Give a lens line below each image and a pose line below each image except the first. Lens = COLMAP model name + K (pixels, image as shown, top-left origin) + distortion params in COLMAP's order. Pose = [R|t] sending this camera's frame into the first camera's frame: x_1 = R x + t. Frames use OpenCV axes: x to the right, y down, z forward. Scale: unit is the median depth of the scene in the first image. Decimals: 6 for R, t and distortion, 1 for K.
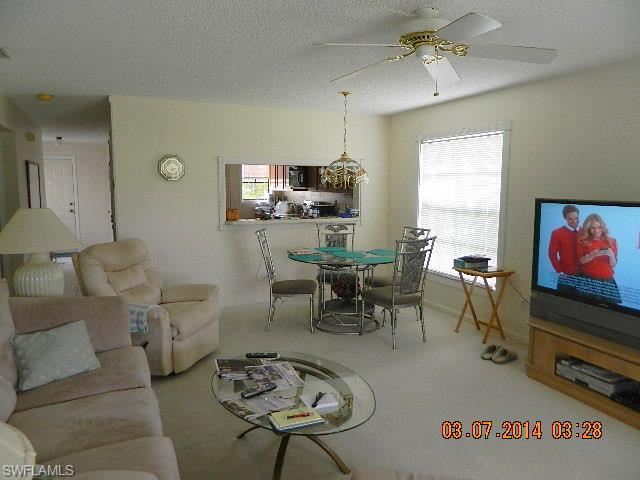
lens RADIAL K [[469.4, 0, 320.0], [0, 469.4, 240.0], [0, 0, 1]] dist [0.000899, -0.002123]
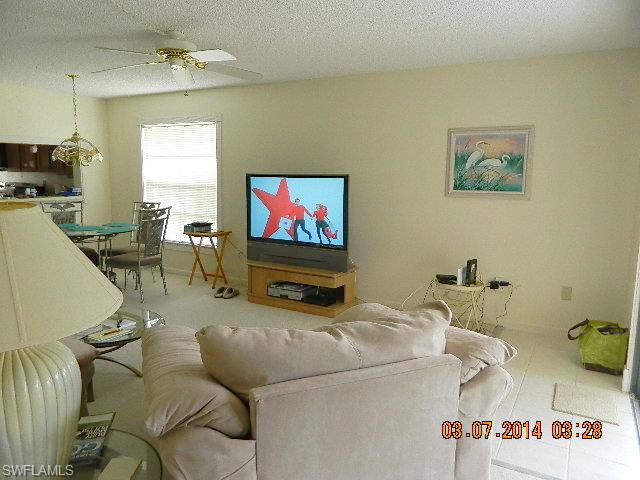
lens RADIAL K [[469.4, 0, 320.0], [0, 469.4, 240.0], [0, 0, 1]] dist [0.000899, -0.002123]
pose [[0.801560, -0.078450, 0.592745, -0.163040], [0.061346, 0.996914, 0.048986, 0.041607], [-0.594759, -0.002903, 0.803899, -0.198056]]
